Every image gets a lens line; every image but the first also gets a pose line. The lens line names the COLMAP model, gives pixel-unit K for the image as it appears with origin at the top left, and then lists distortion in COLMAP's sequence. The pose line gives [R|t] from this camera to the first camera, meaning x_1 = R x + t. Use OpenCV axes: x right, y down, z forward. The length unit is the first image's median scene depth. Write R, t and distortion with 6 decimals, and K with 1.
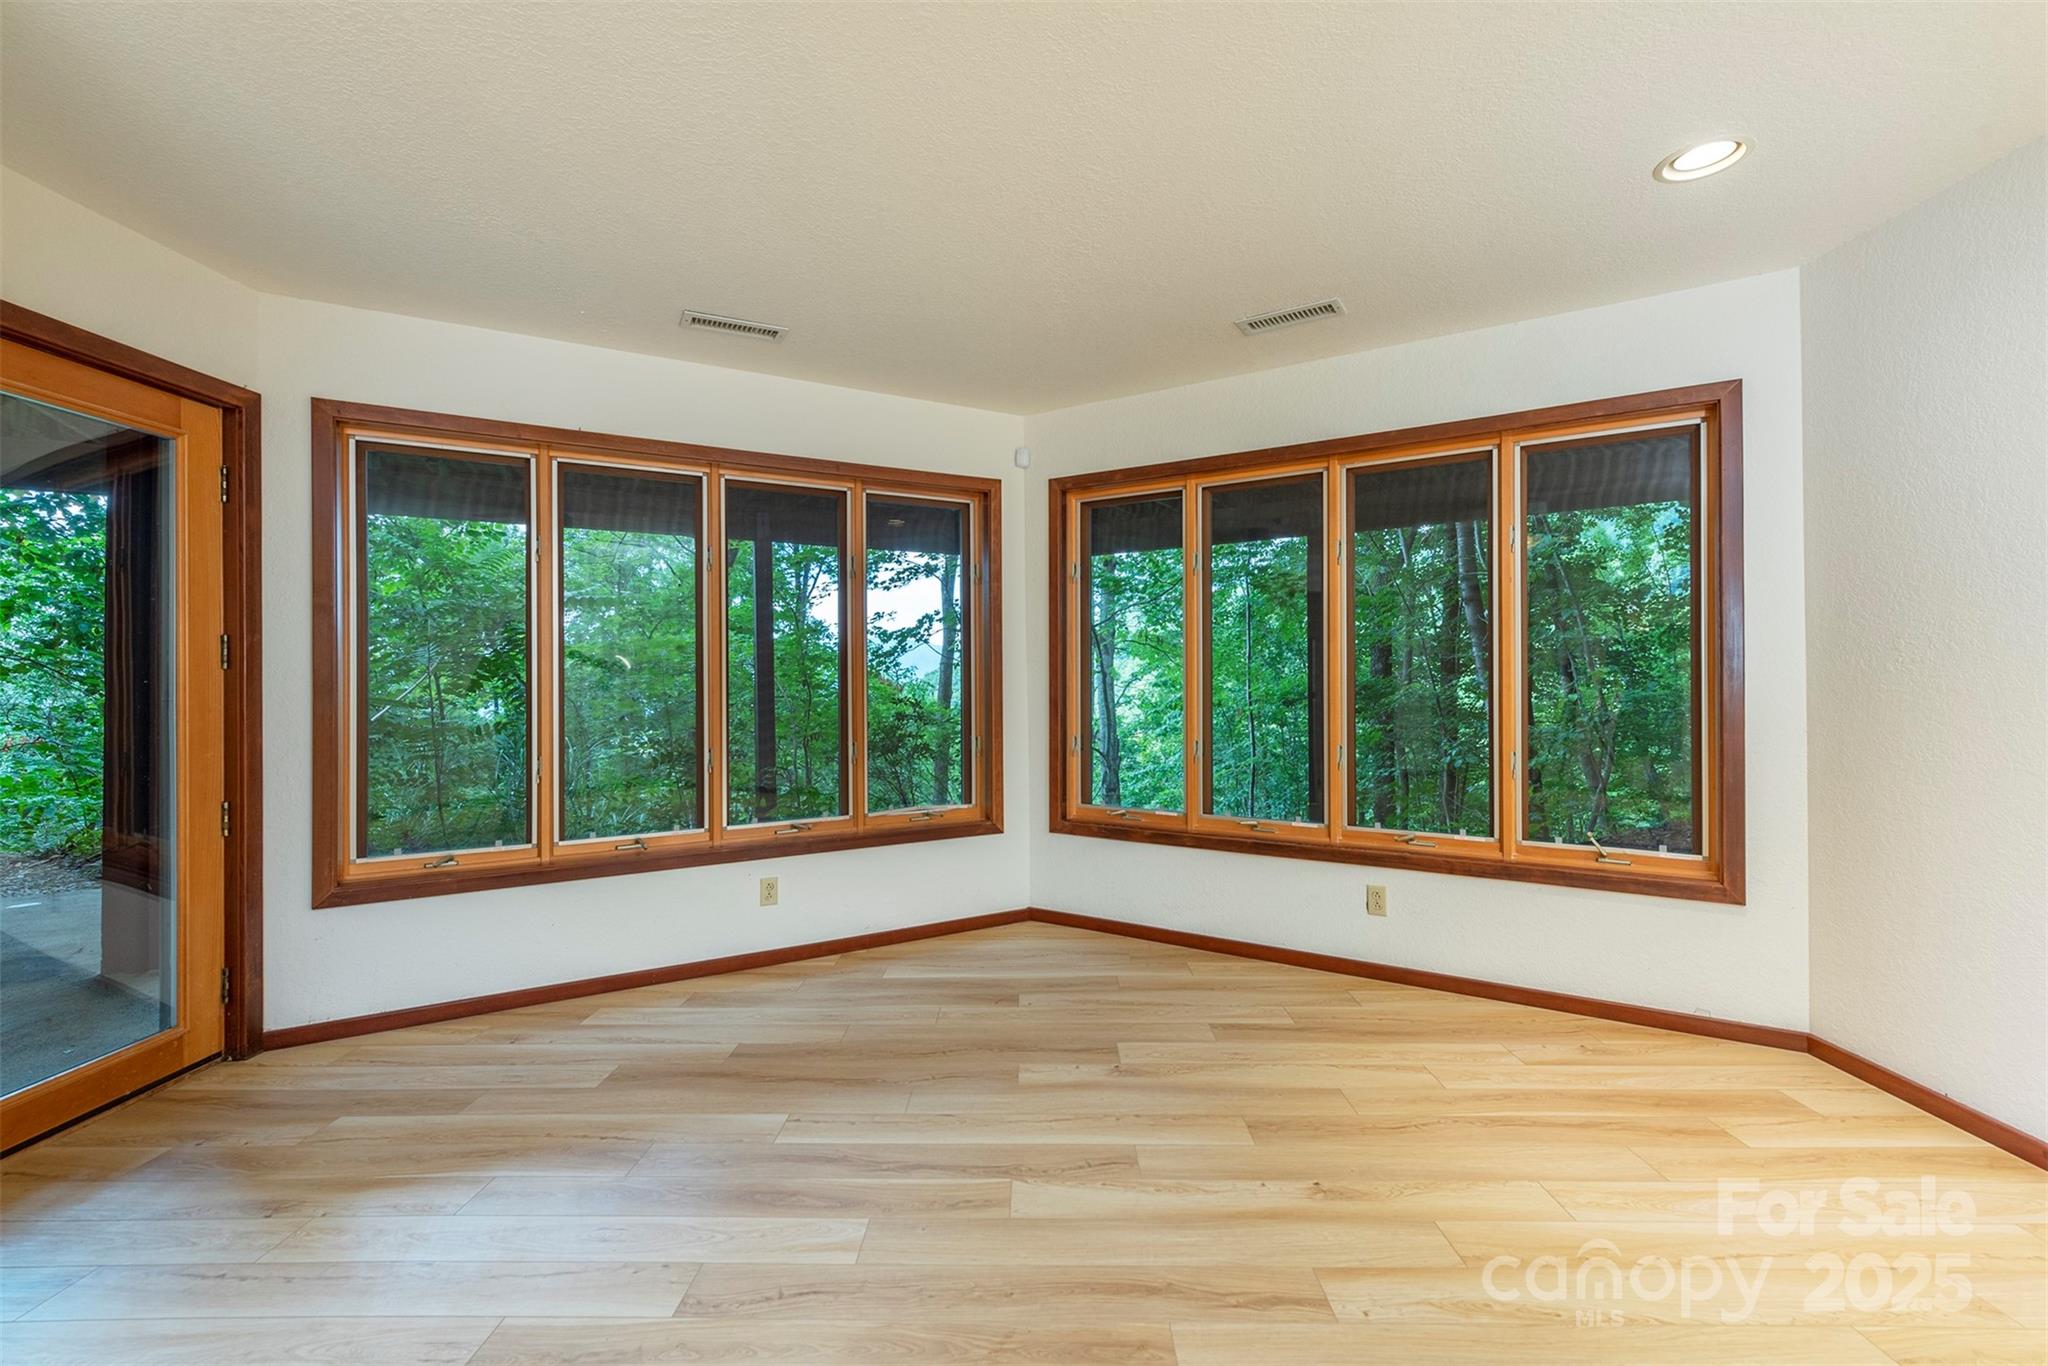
lens RADIAL K [[851.6, 0, 1013.4], [0, 851.6, 675.2], [0, 0, 1]] dist [0.015513, -0.001356]
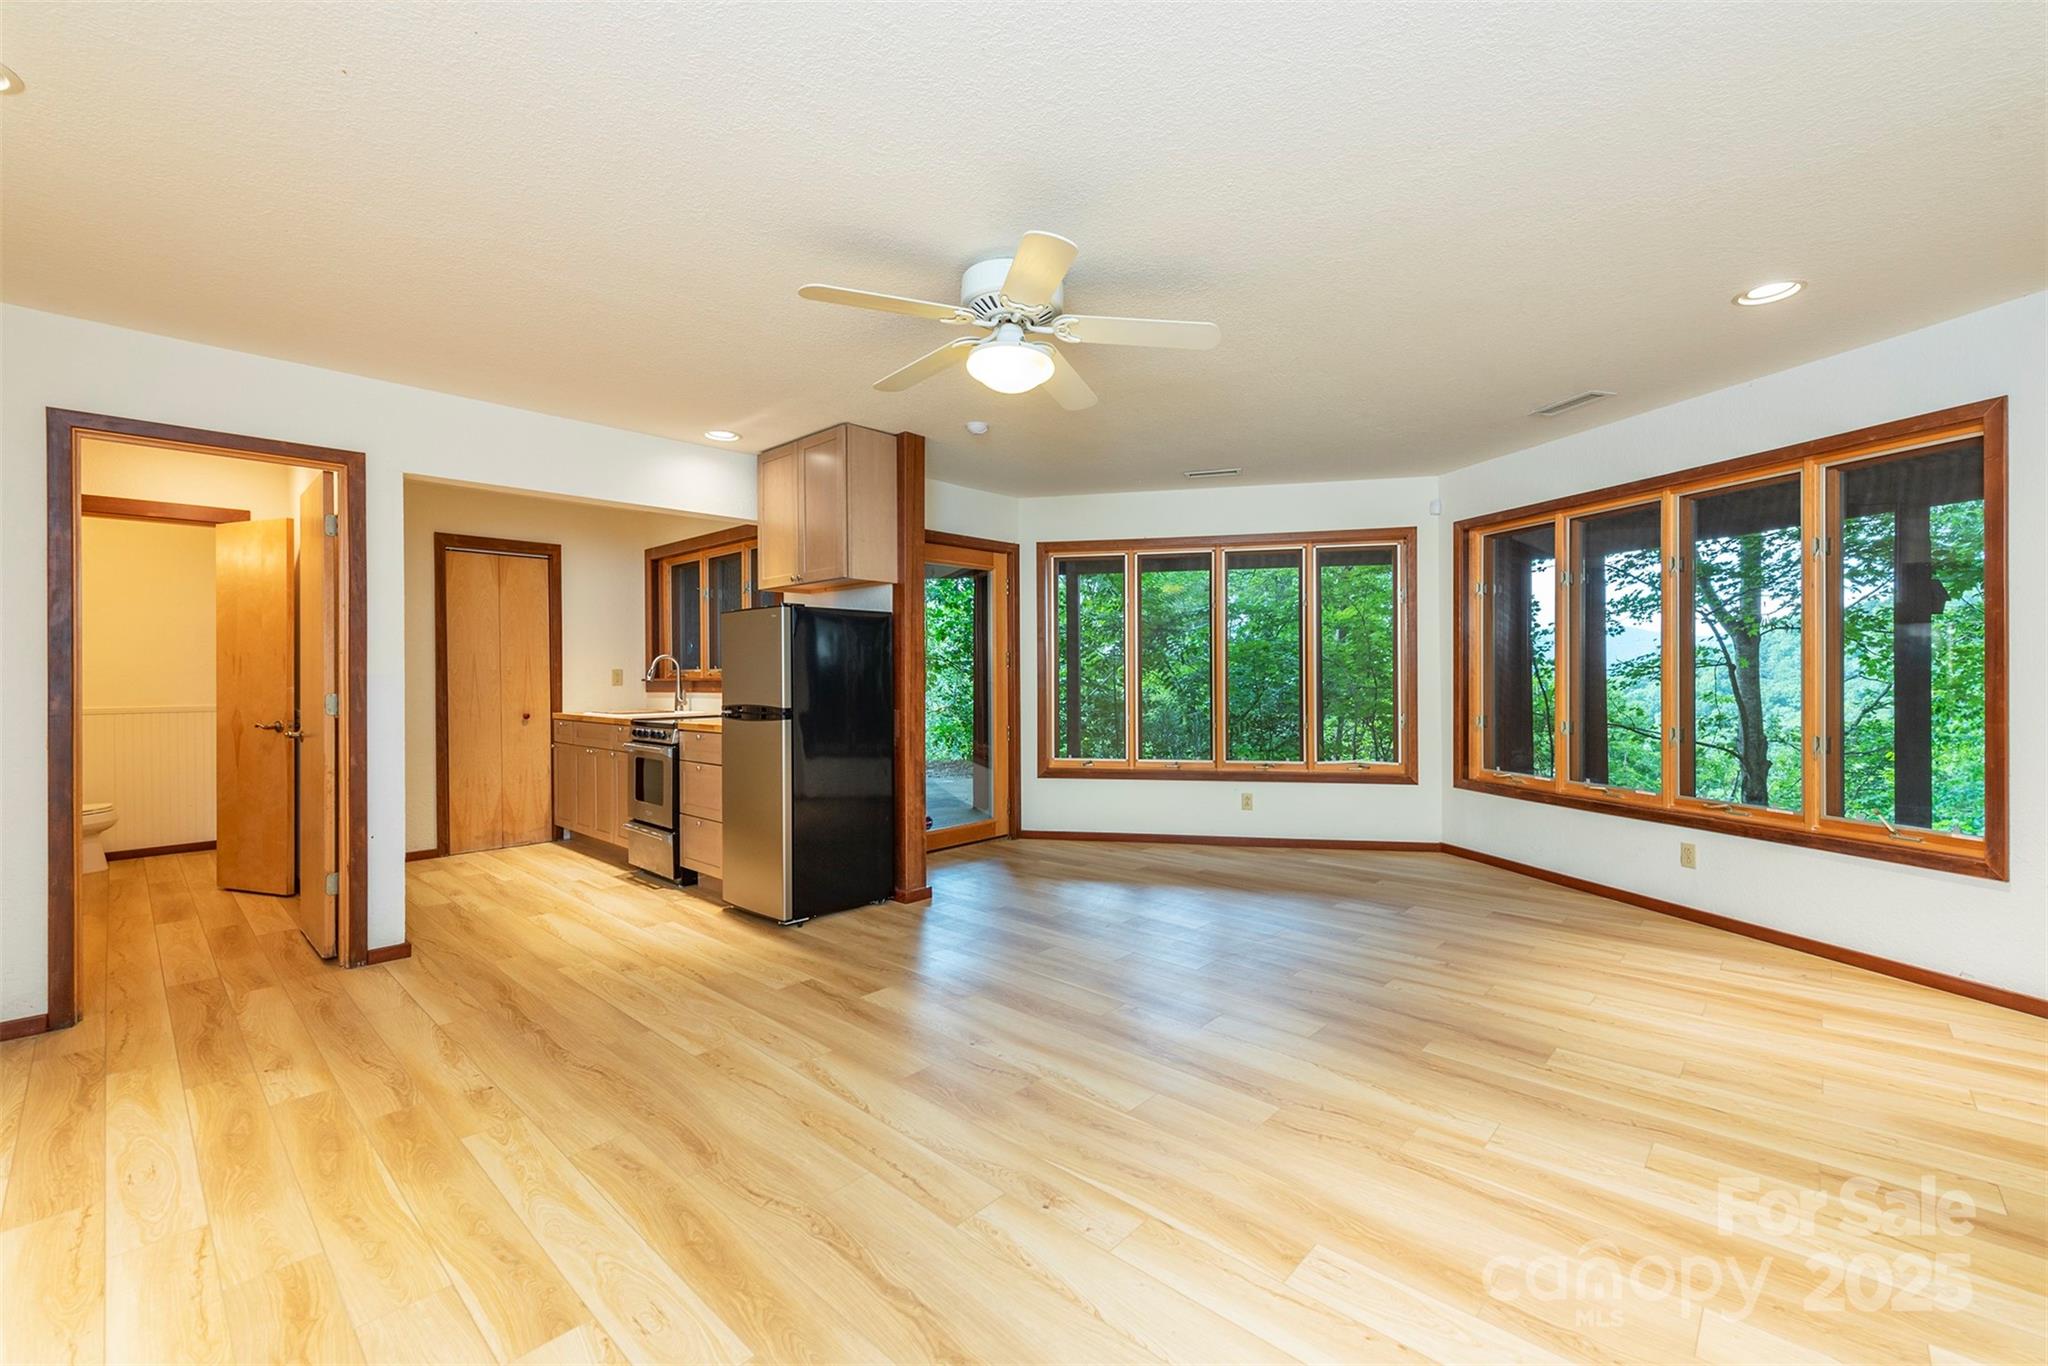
lens RADIAL K [[851.6, 0, 1028.5], [0, 851.6, 675.8], [0, 0, 1]] dist [0.015513, -0.001356]
pose [[0.730492, 0.003594, -0.682912, 0.610119], [0.003434, 0.999954, 0.008936, -0.005184], [0.682913, -0.008873, 0.730446, -0.559561]]
